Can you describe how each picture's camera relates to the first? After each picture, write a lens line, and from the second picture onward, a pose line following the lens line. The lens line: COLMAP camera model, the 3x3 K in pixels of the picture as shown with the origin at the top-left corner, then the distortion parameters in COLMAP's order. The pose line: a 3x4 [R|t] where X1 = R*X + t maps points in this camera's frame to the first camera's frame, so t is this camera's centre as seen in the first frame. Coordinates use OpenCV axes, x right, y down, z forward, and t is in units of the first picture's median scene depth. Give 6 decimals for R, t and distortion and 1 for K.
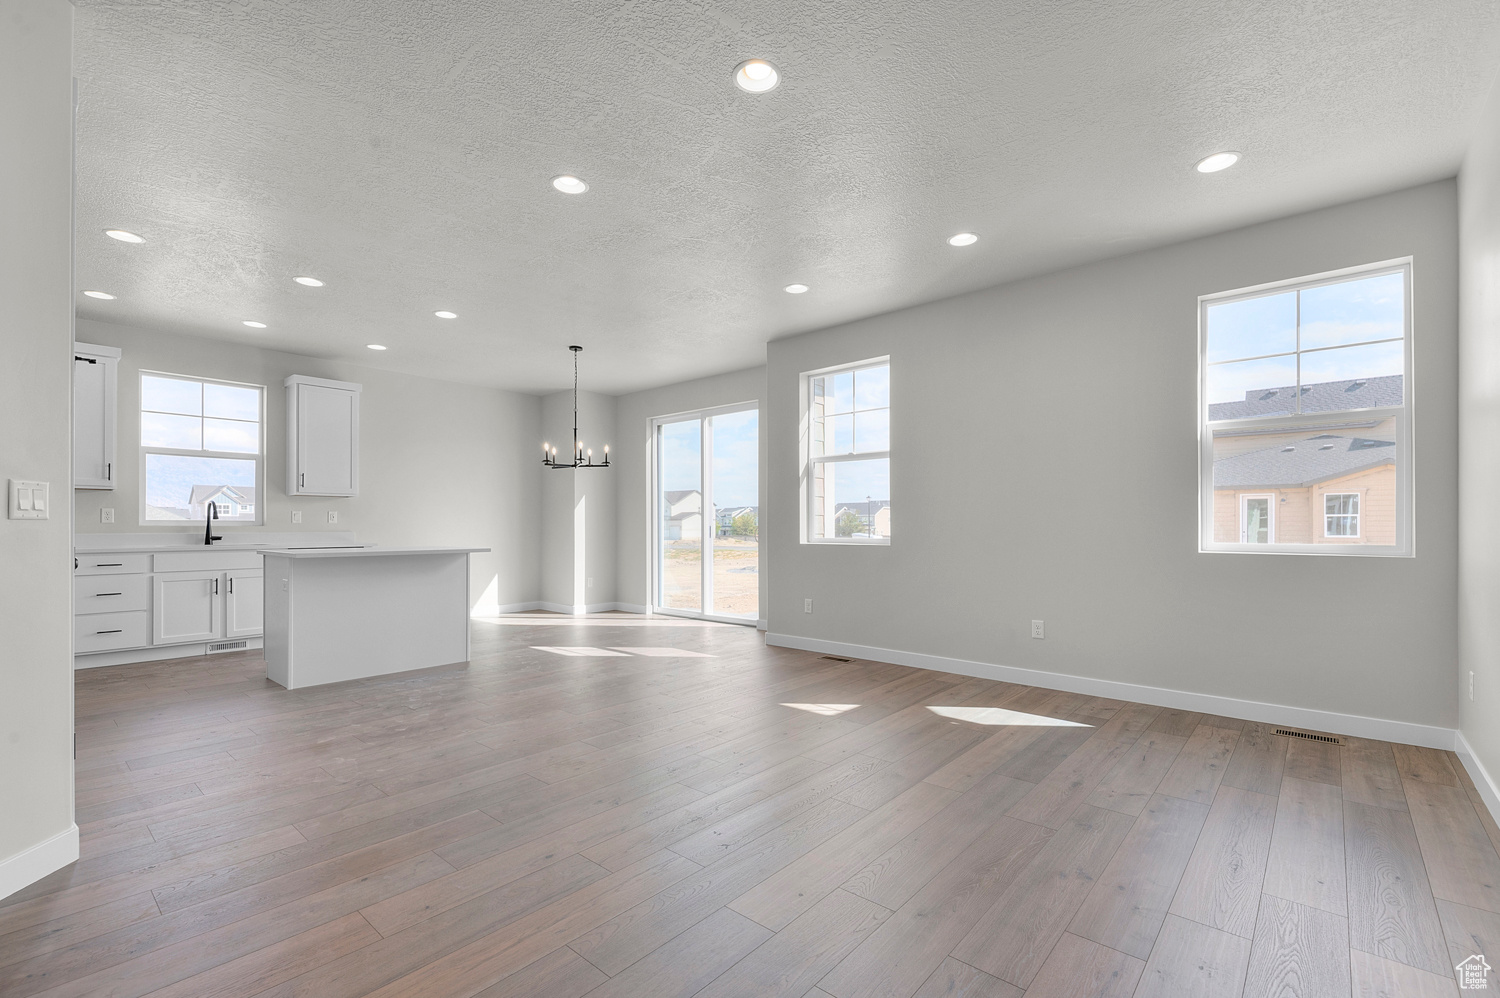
lens RADIAL K [[659.1, 0, 764.7], [0, 659.1, 520.0], [0, 0, 1]] dist [-0.002139, 0.000007]
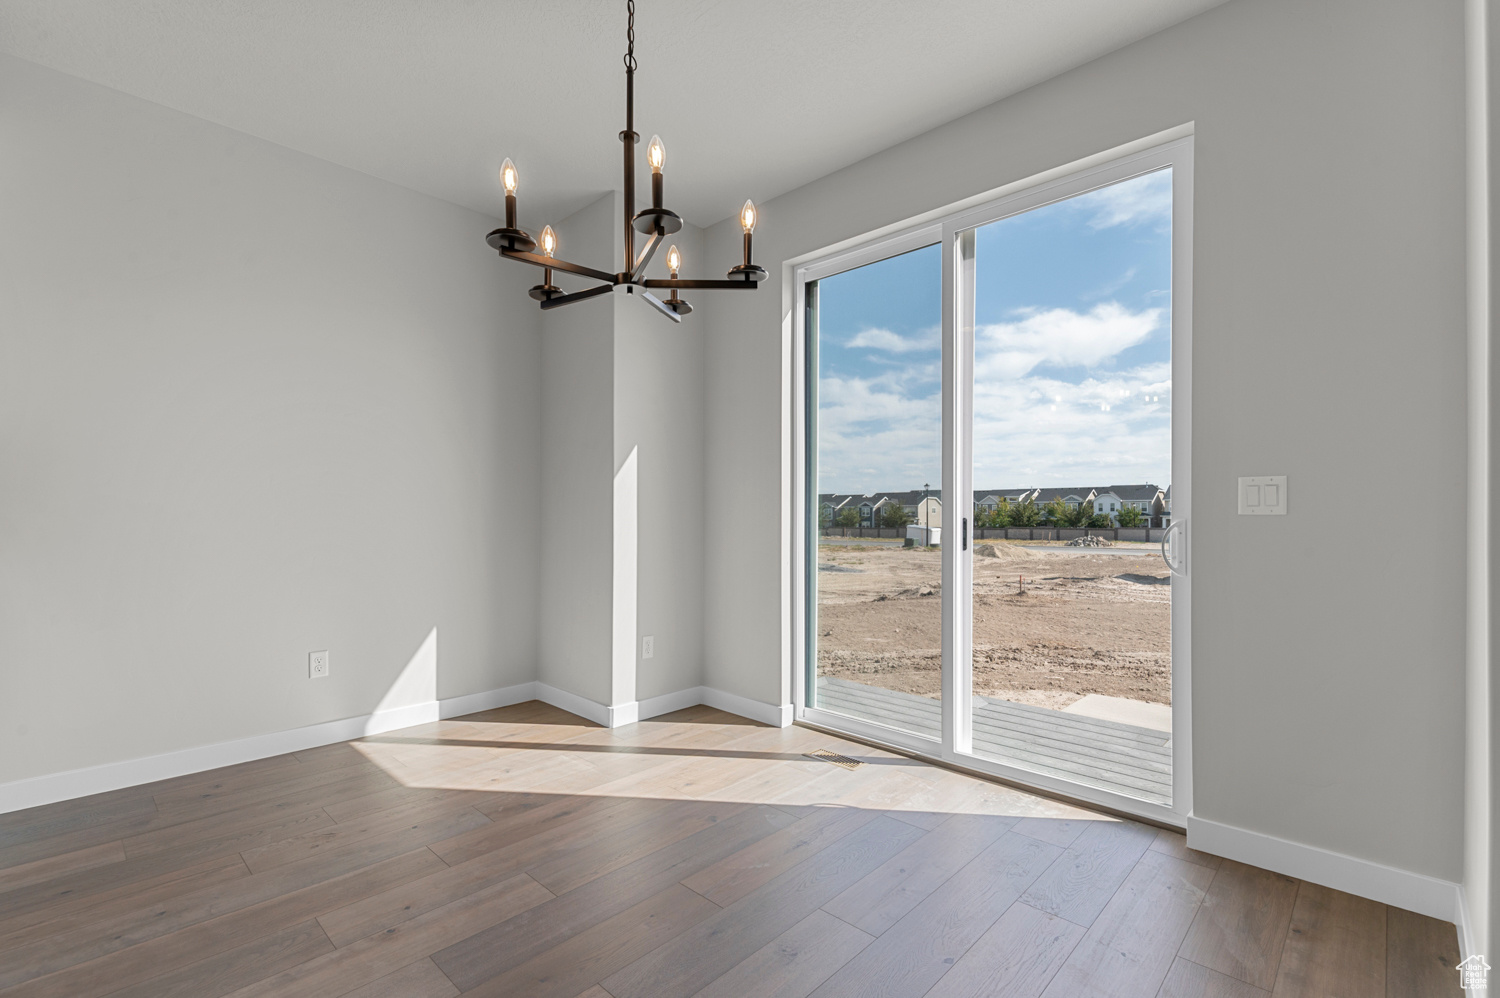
lens RADIAL K [[680.8, 0, 753.8], [0, 680.8, 507.2], [0, 0, 1]] dist [0.001871, -0.000034]
pose [[0.997844, 0.004709, -0.065461, -0.305400], [-0.005013, 0.999977, -0.004488, 0.008552], [0.065439, 0.004807, 0.997845, 1.020675]]
